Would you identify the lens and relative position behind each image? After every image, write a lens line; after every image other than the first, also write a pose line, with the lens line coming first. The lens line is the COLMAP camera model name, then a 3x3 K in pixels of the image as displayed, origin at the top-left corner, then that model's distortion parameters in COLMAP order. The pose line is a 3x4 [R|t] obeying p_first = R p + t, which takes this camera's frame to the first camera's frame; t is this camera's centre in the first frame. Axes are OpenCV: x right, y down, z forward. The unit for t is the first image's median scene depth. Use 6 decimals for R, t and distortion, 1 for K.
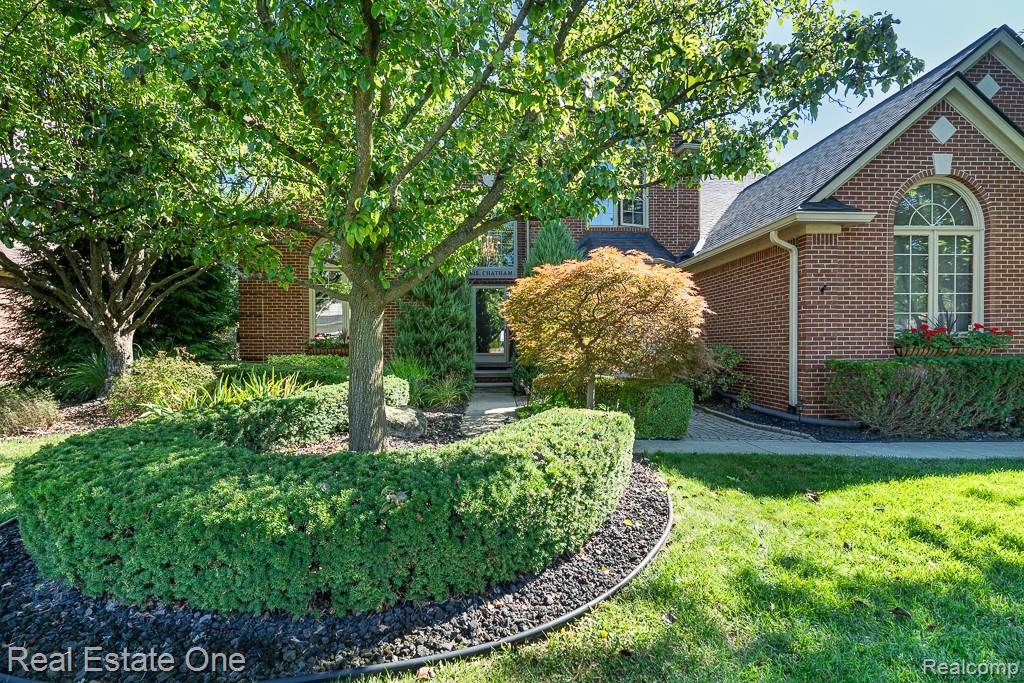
lens RADIAL K [[461.8, 0, 514.4], [0, 461.8, 339.7], [0, 0, 1]] dist [-0.000398, -0.000160]
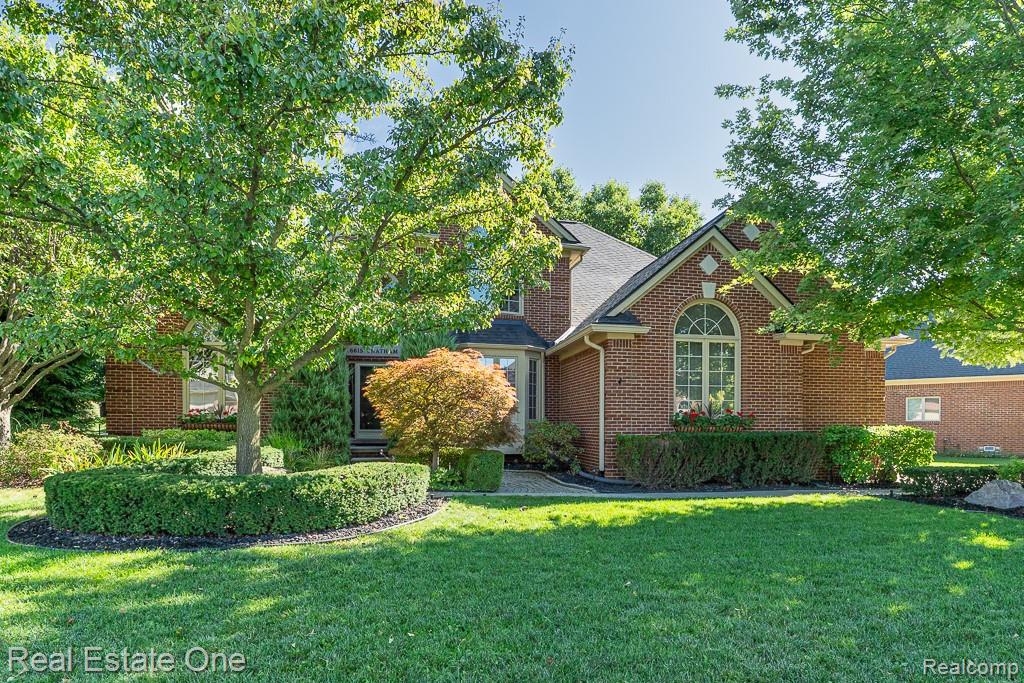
lens RADIAL K [[461.8, 0, 494.7], [0, 461.8, 424.9], [0, 0, 1]] dist [-0.000398, -0.000160]
pose [[0.981532, 0.007677, 0.191145, 0.087242], [-0.010822, 0.999823, 0.015420, -0.002837], [-0.190993, -0.017203, 0.981441, -0.304138]]
